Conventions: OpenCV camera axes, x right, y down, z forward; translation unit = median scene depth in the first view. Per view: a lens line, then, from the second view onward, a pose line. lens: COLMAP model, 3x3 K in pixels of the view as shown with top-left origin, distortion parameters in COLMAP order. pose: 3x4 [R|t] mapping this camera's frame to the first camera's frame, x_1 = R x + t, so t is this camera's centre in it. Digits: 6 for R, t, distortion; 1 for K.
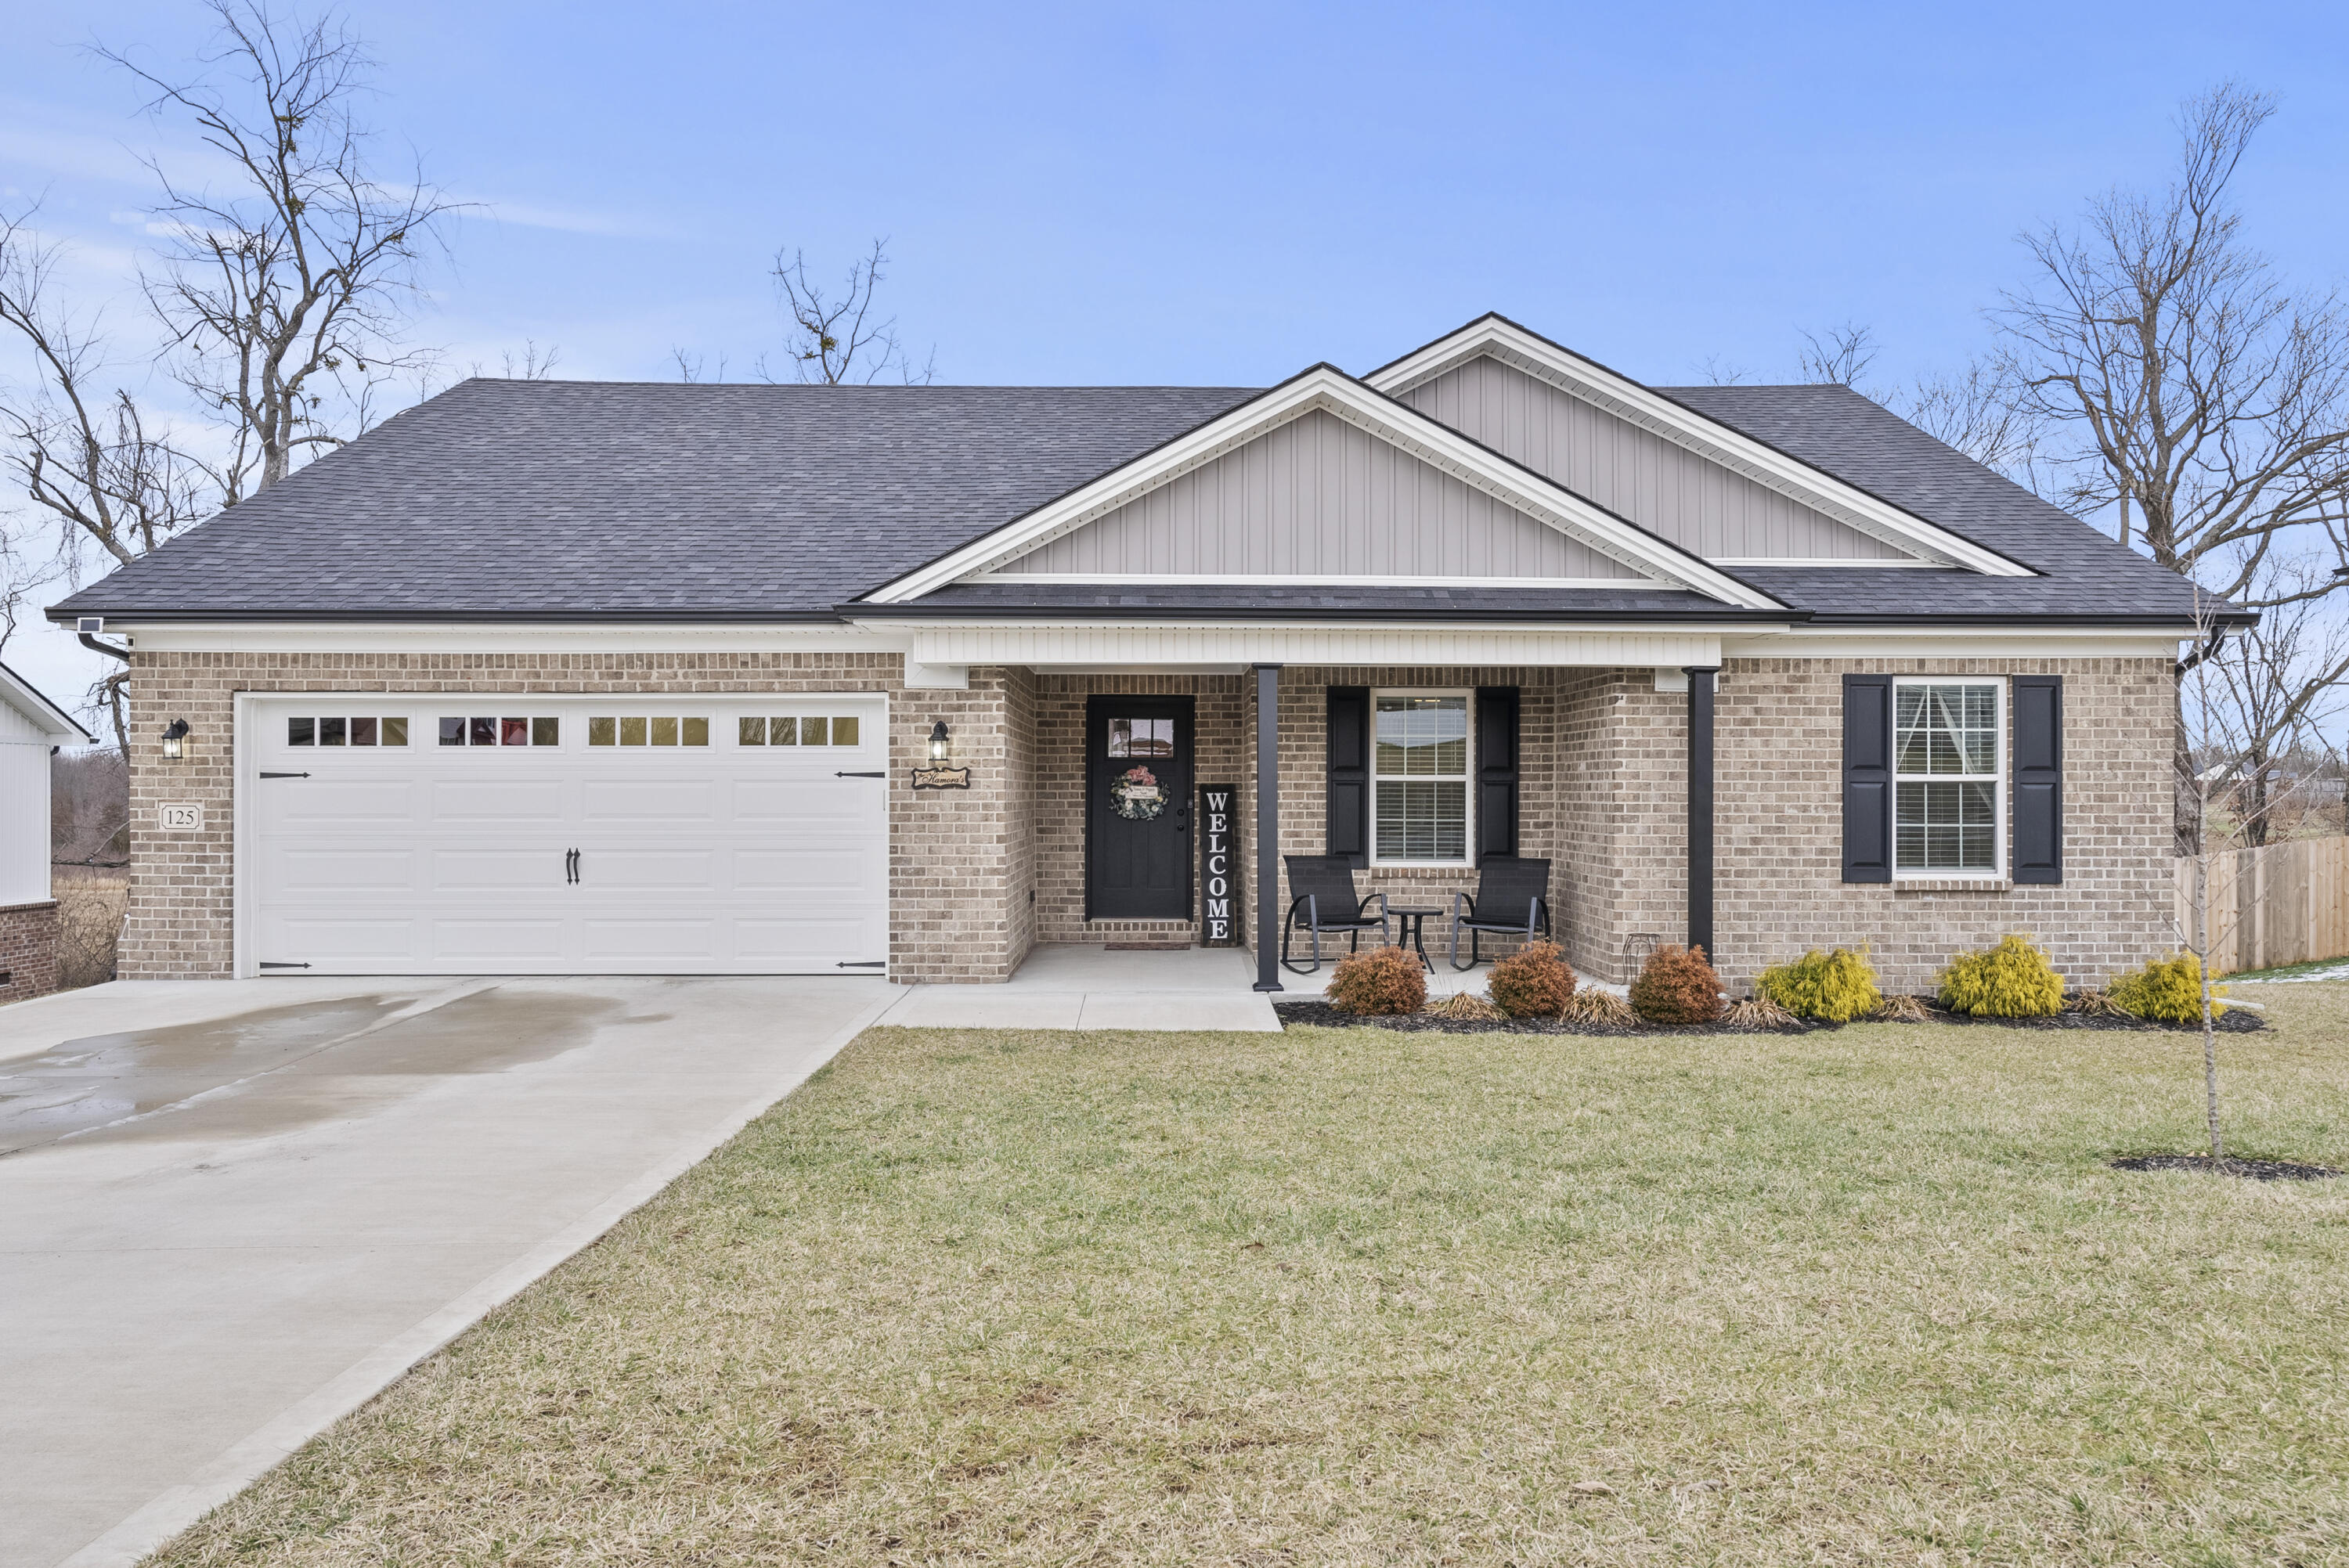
lens RADIAL K [[1564.0, 0, 1177.7], [0, 1564.0, 790.5], [0, 0, 1]] dist [-0.001362, -0.001180]
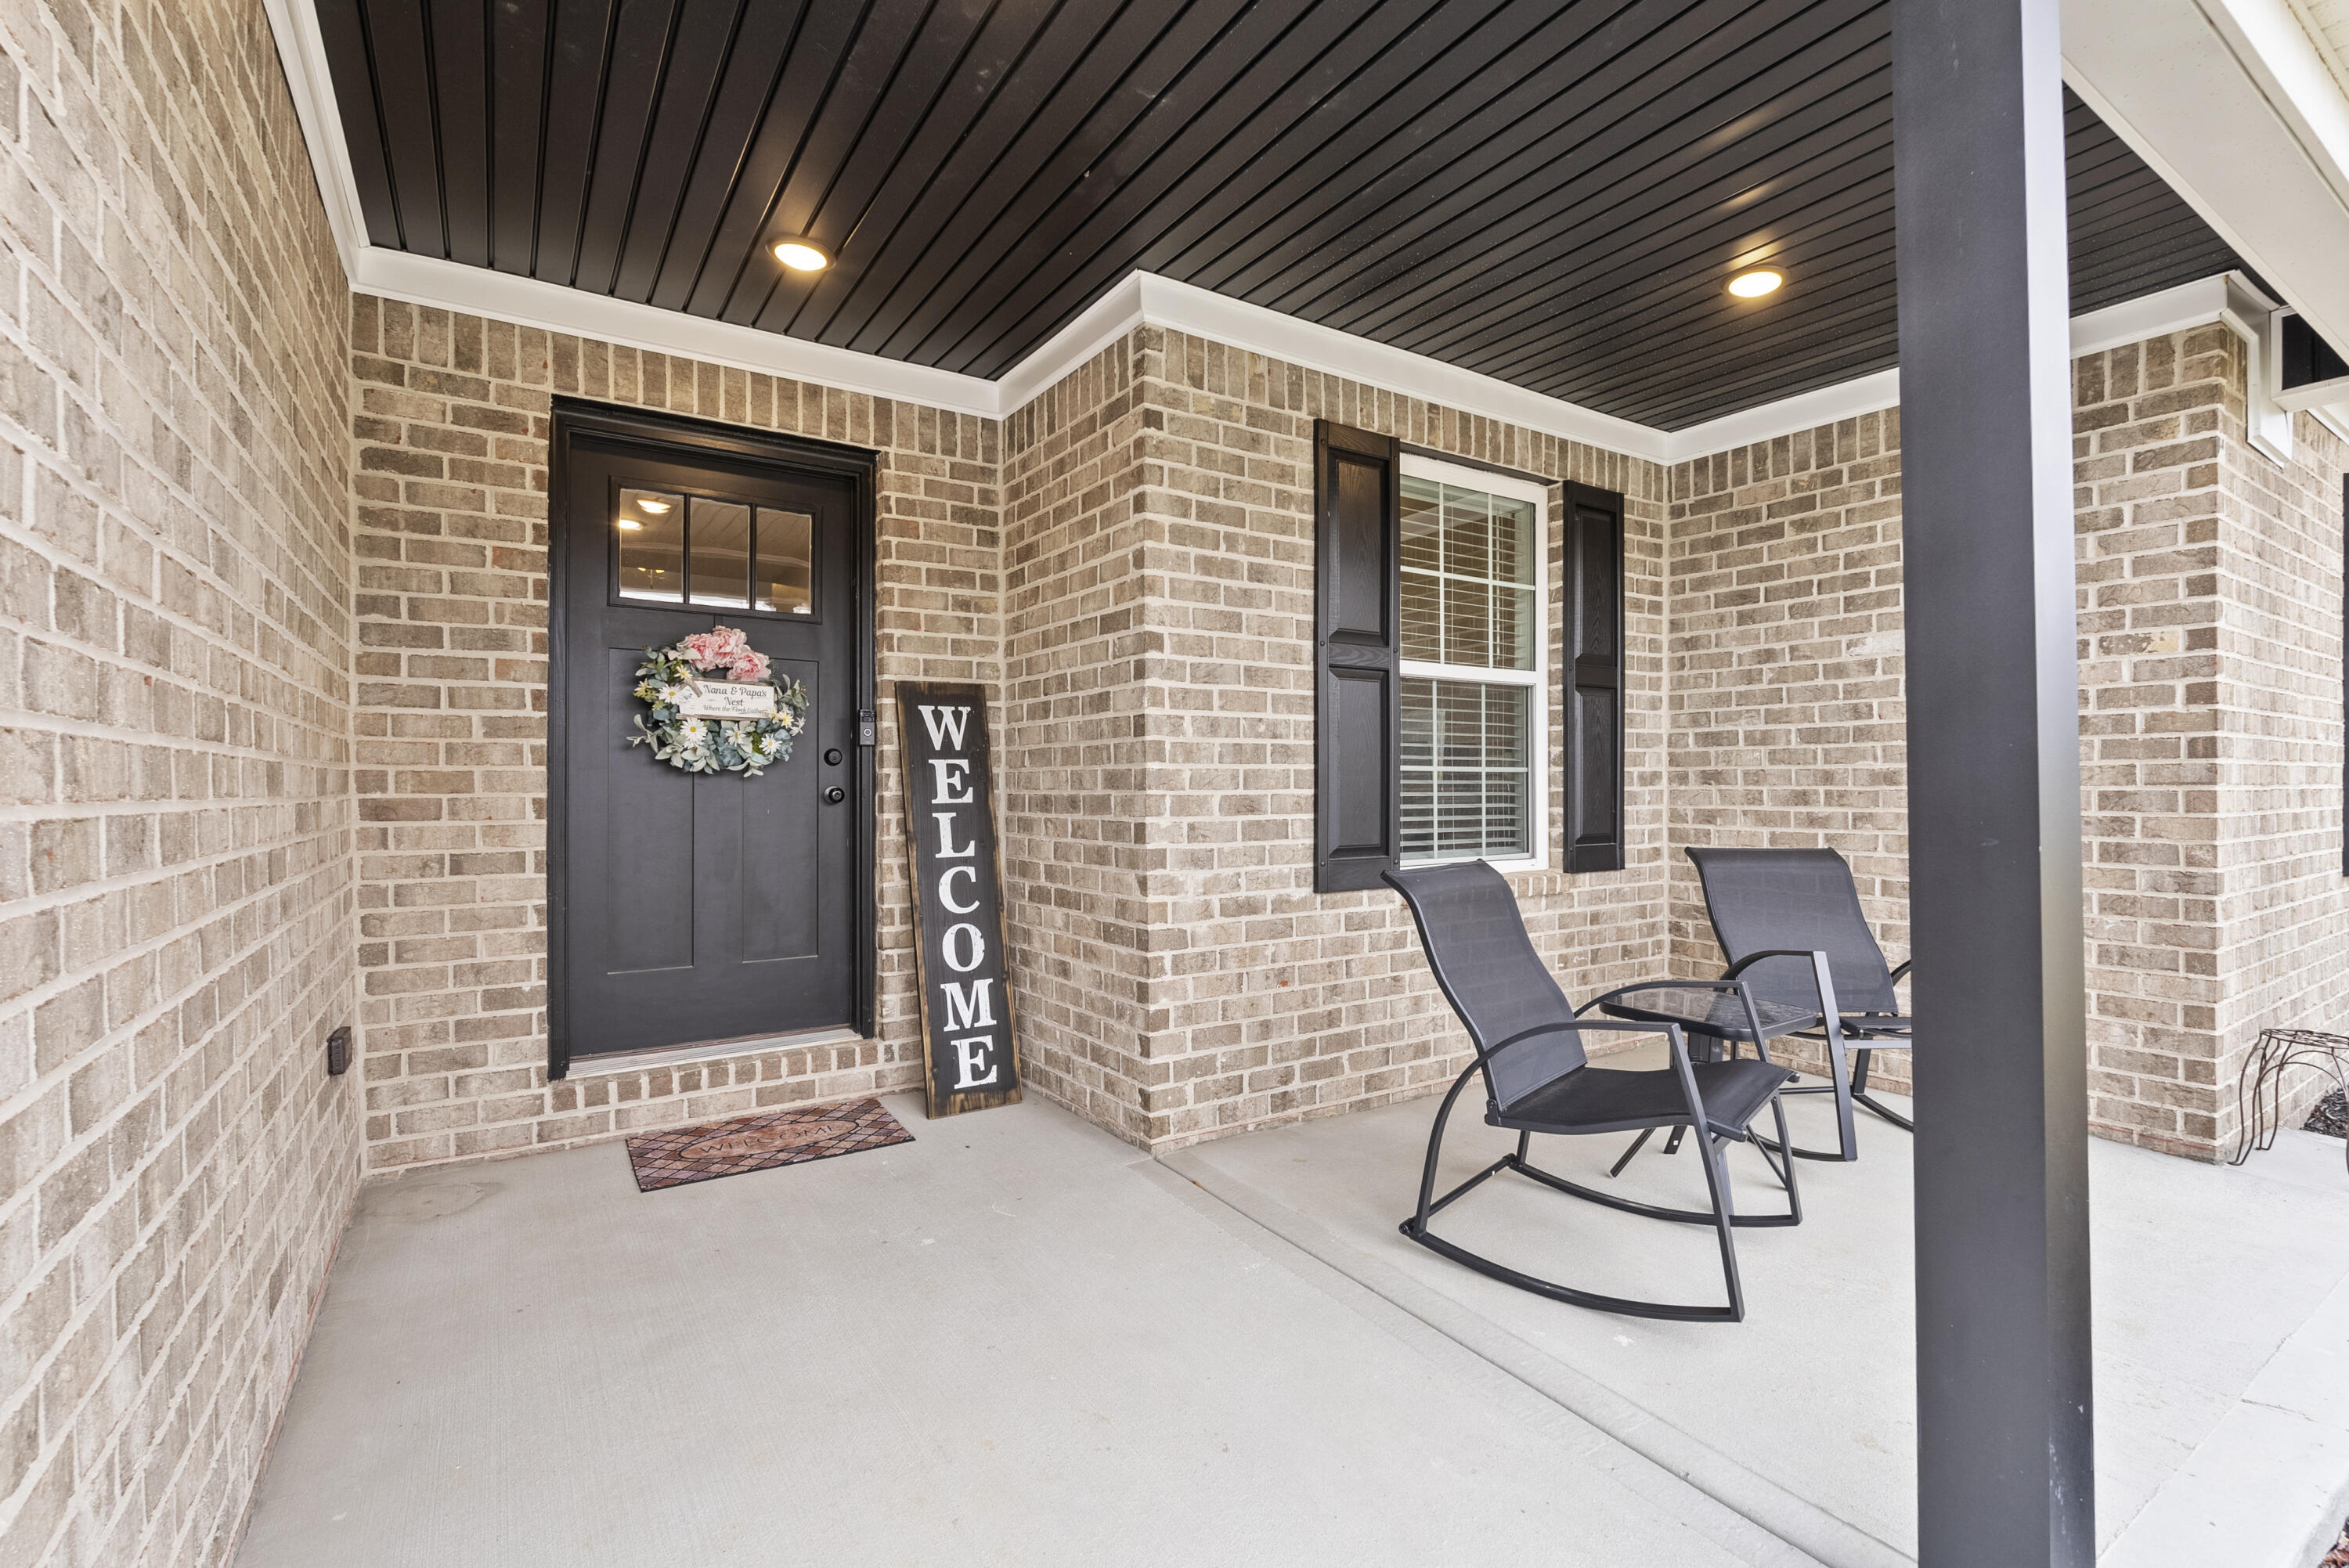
lens RADIAL K [[1044.1, 0, 1198.3], [0, 1044.1, 783.7], [0, 0, 1]] dist [-0.000583, 0.000062]
pose [[0.837820, -0.005516, 0.545918, -0.079315], [0.004404, 0.999985, 0.003346, 0.025195], [-0.545928, -0.000399, 0.837832, 0.912231]]
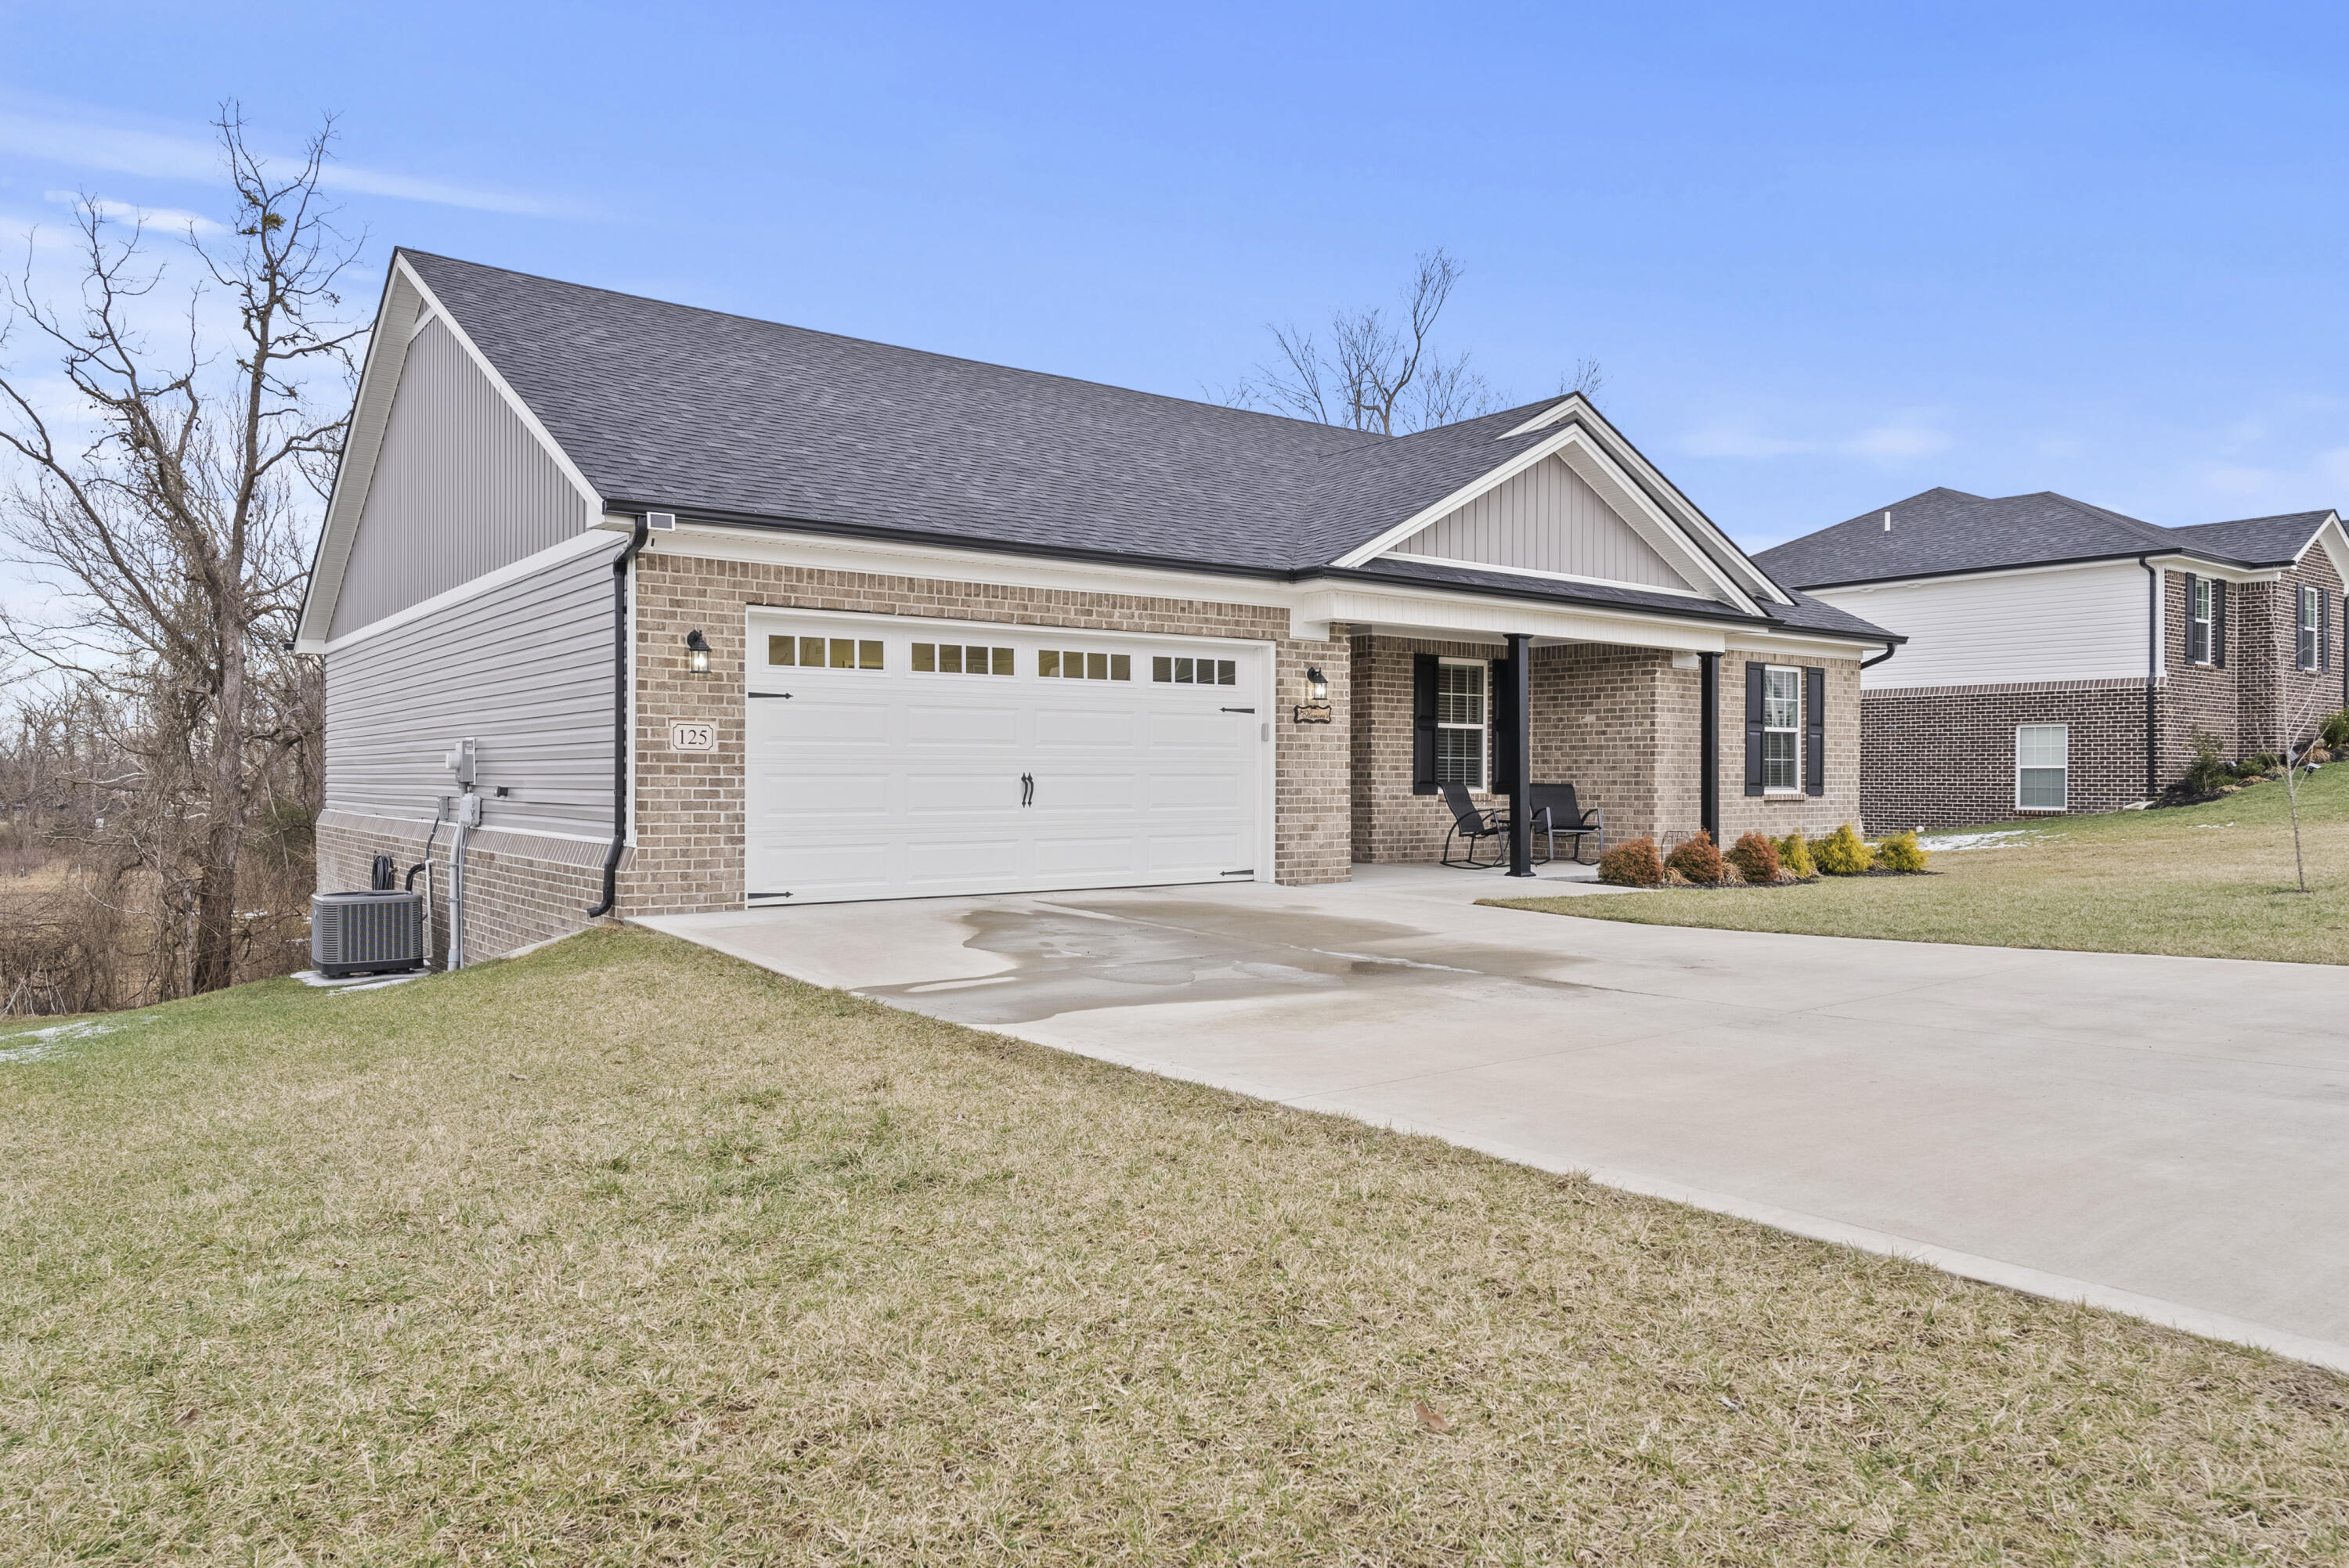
lens RADIAL K [[1564.0, 0, 1168.8], [0, 1564.0, 783.0], [0, 0, 1]] dist [-0.001362, -0.001180]
pose [[0.805965, -0.002107, 0.591959, -0.949021], [-0.000484, 0.999991, 0.004217, 0.039899], [-0.591963, -0.003685, 0.805957, 0.090061]]
